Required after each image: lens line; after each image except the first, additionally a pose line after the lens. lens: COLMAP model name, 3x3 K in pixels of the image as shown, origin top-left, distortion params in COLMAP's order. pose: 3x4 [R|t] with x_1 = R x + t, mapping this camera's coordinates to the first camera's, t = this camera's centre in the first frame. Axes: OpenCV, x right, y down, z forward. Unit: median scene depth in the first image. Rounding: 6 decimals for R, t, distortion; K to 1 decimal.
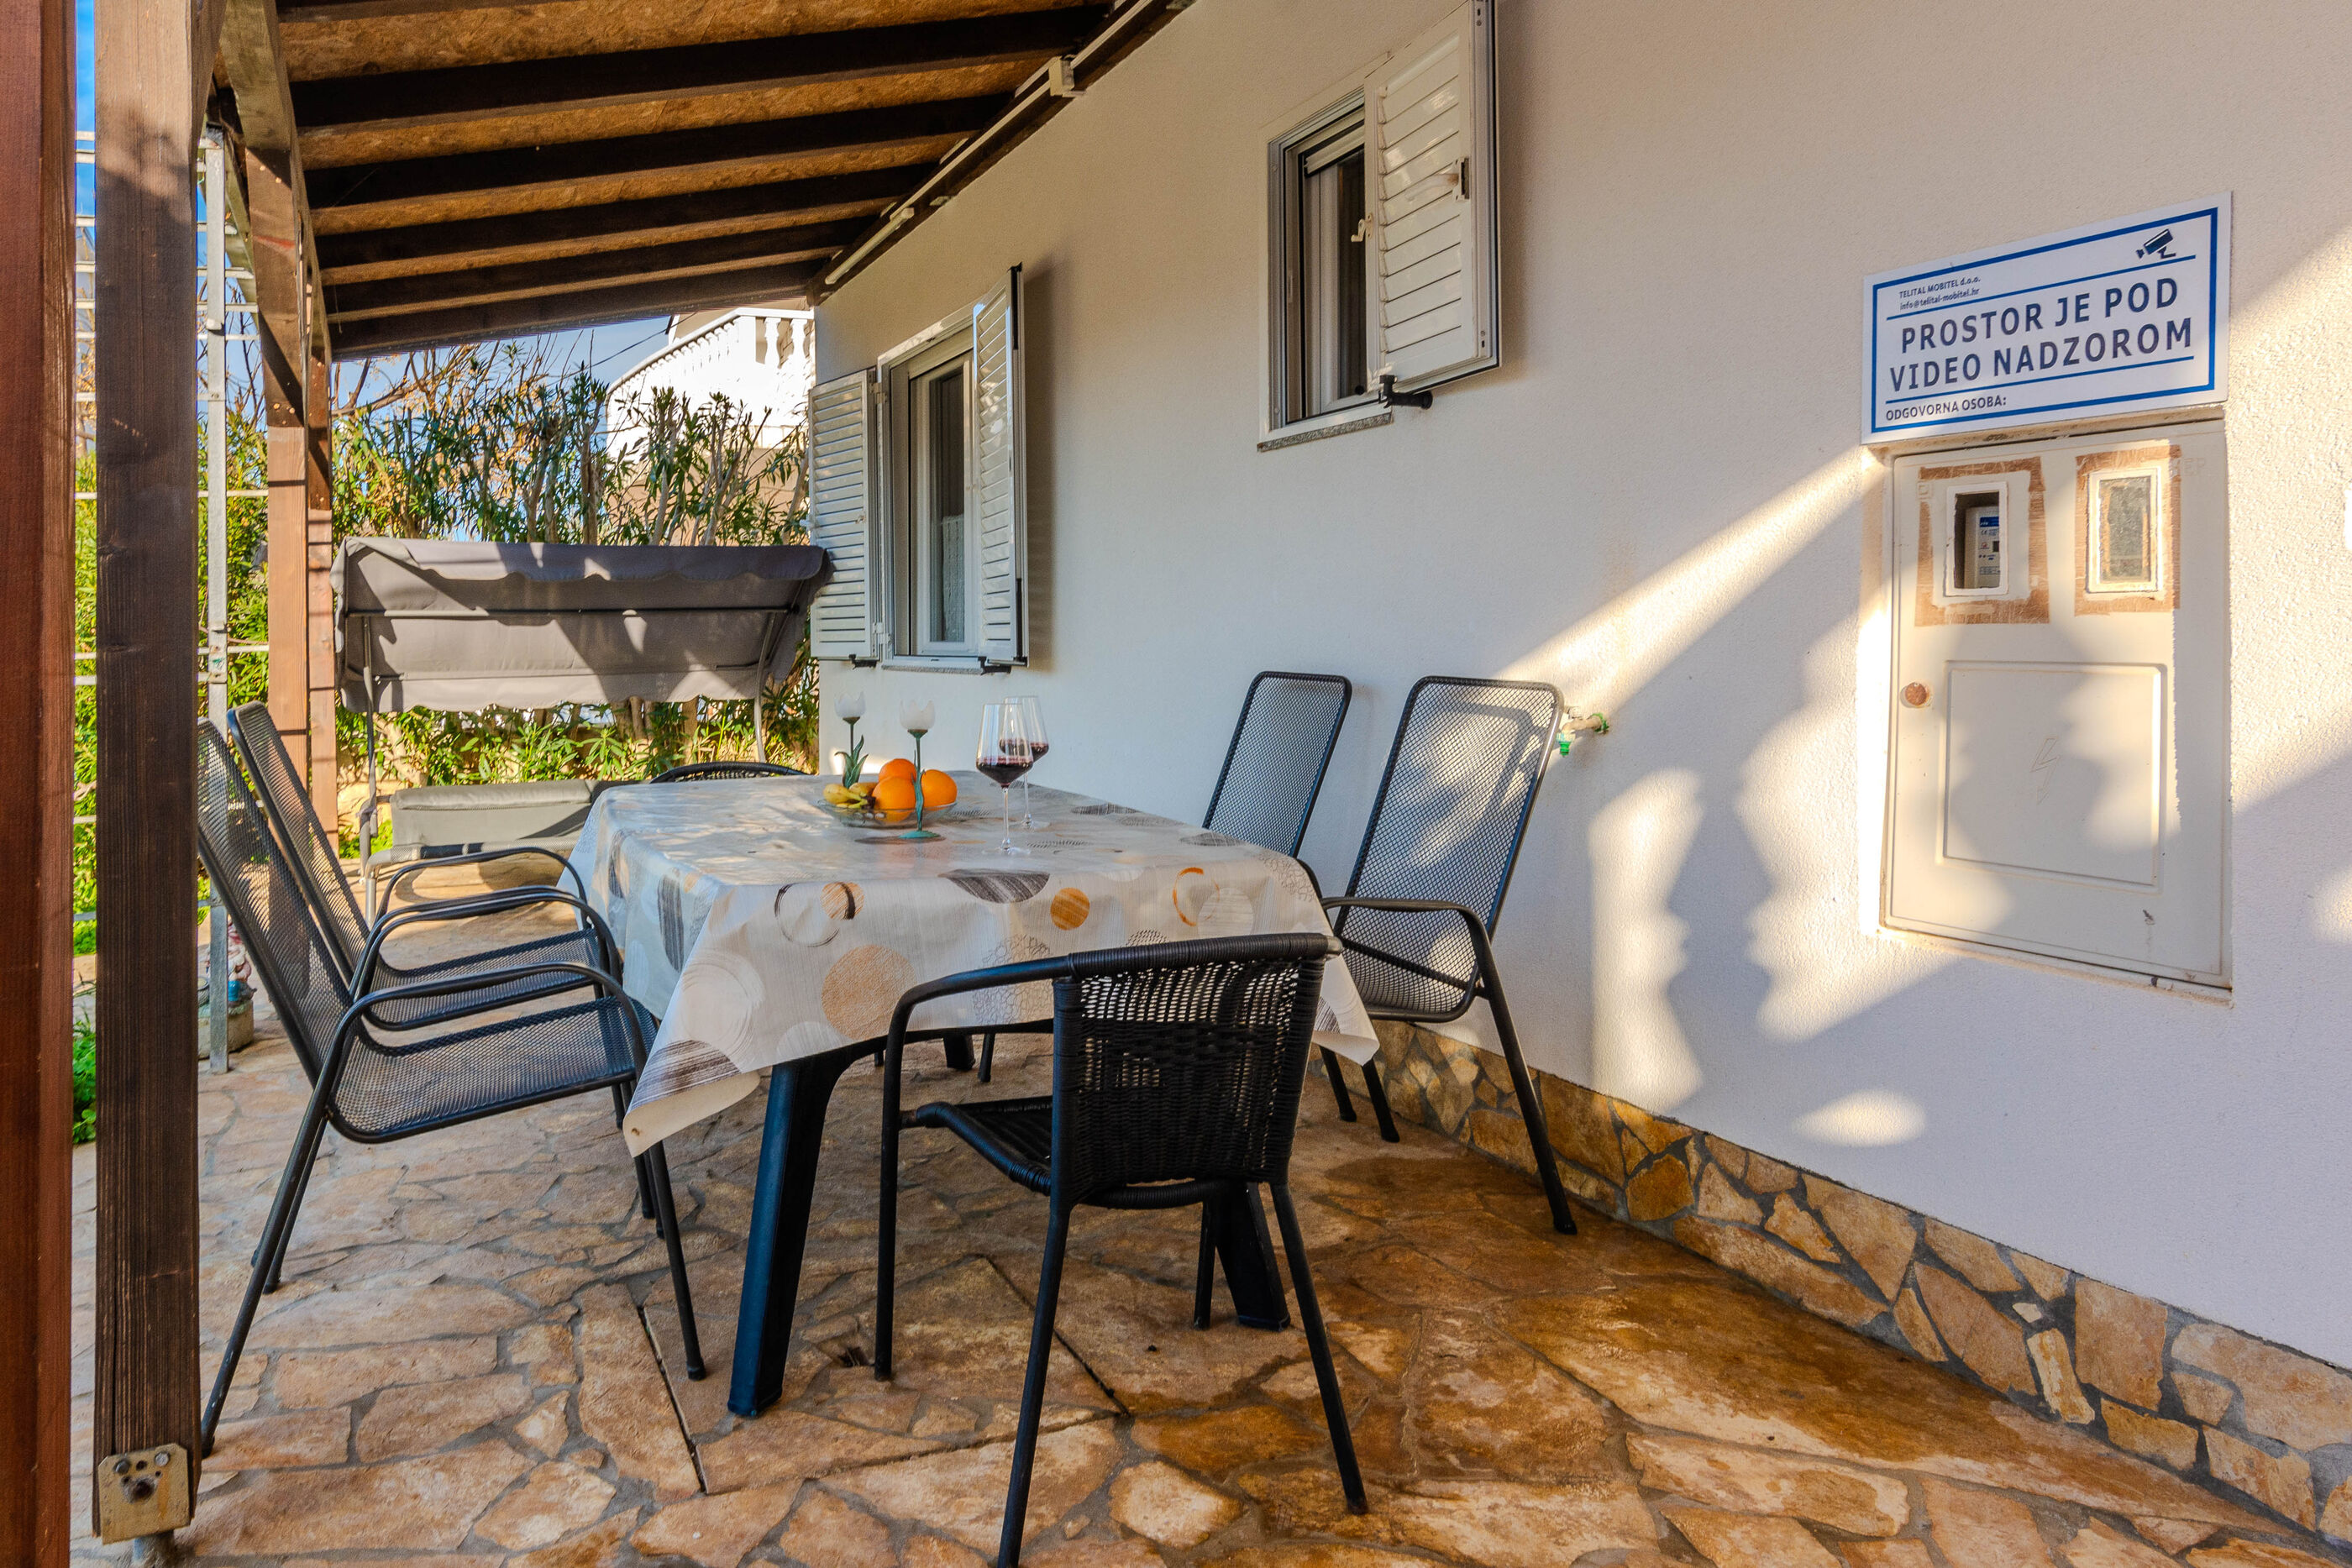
lens RADIAL K [[1466.5, 0, 1170.9], [0, 1466.5, 645.1], [0, 0, 1]] dist [-0.001175, 0.000618]
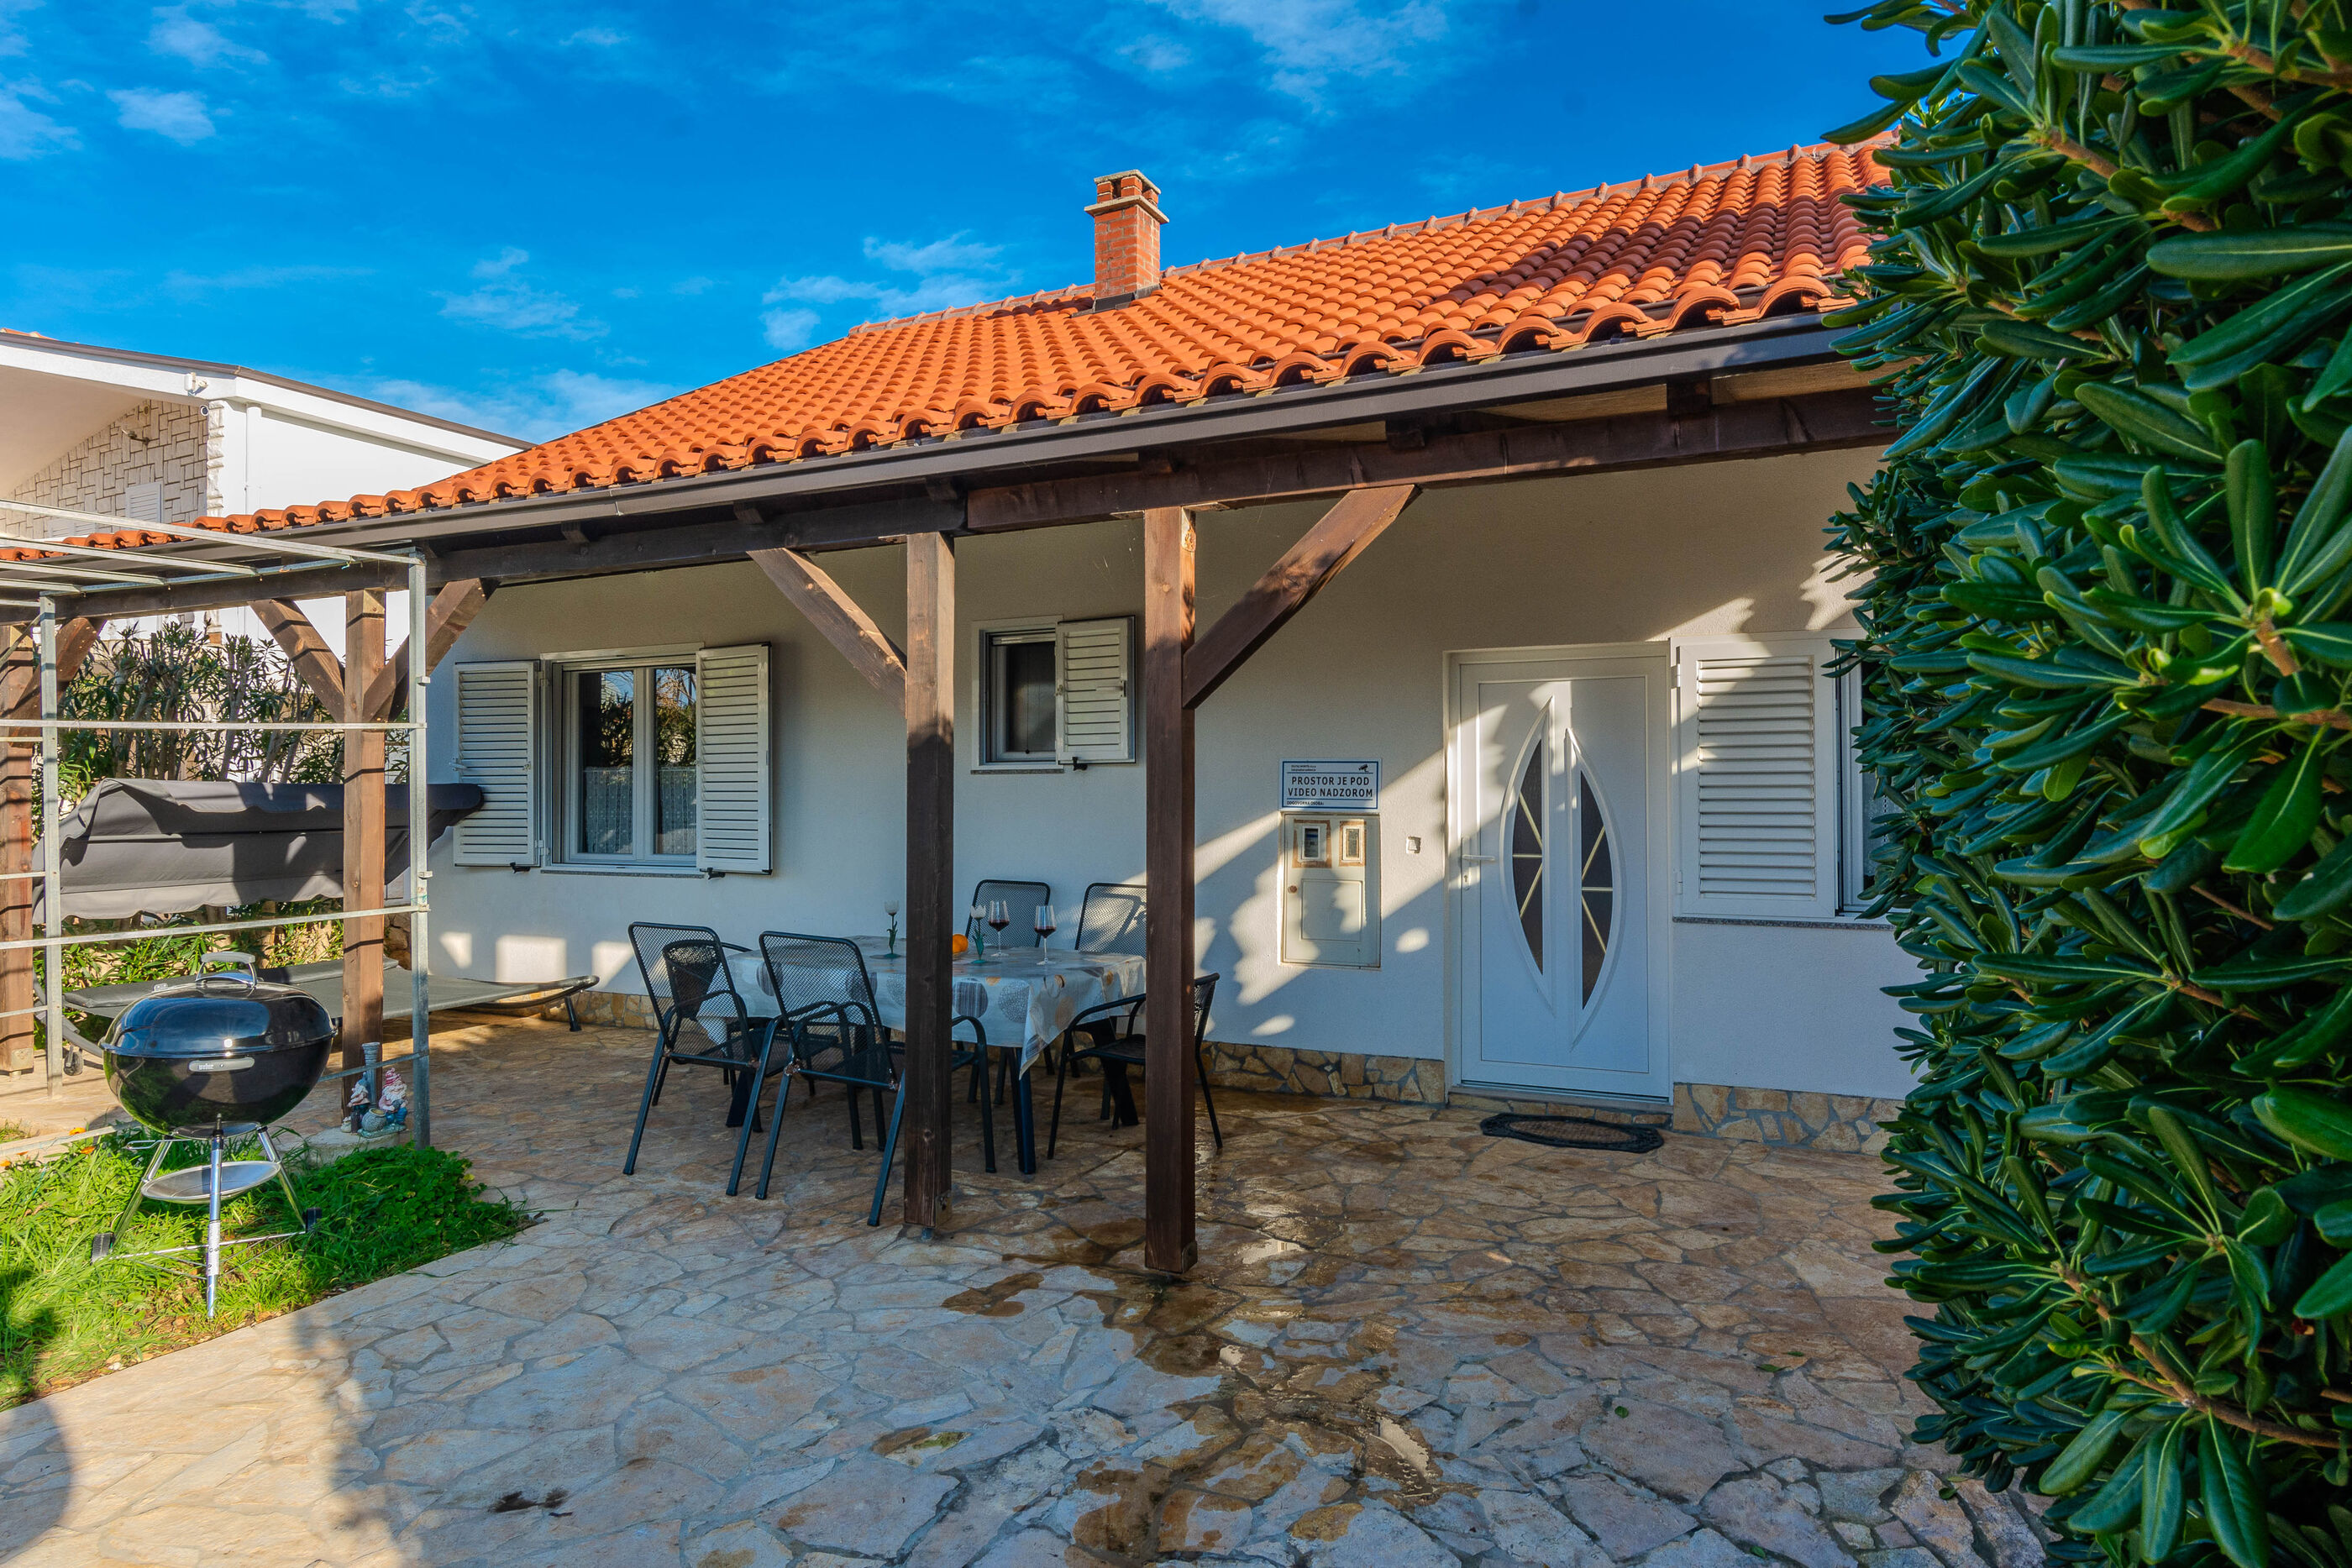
lens RADIAL K [[1264.9, 0, 1176.0], [0, 1264.9, 784.0], [0, 0, 1]] dist [-0.000573, -0.000173]
pose [[0.714509, 0.016758, 0.699426, -1.661706], [-0.011075, 0.999859, -0.012642, -0.164110], [-0.699539, 0.001287, 0.714594, -0.828102]]
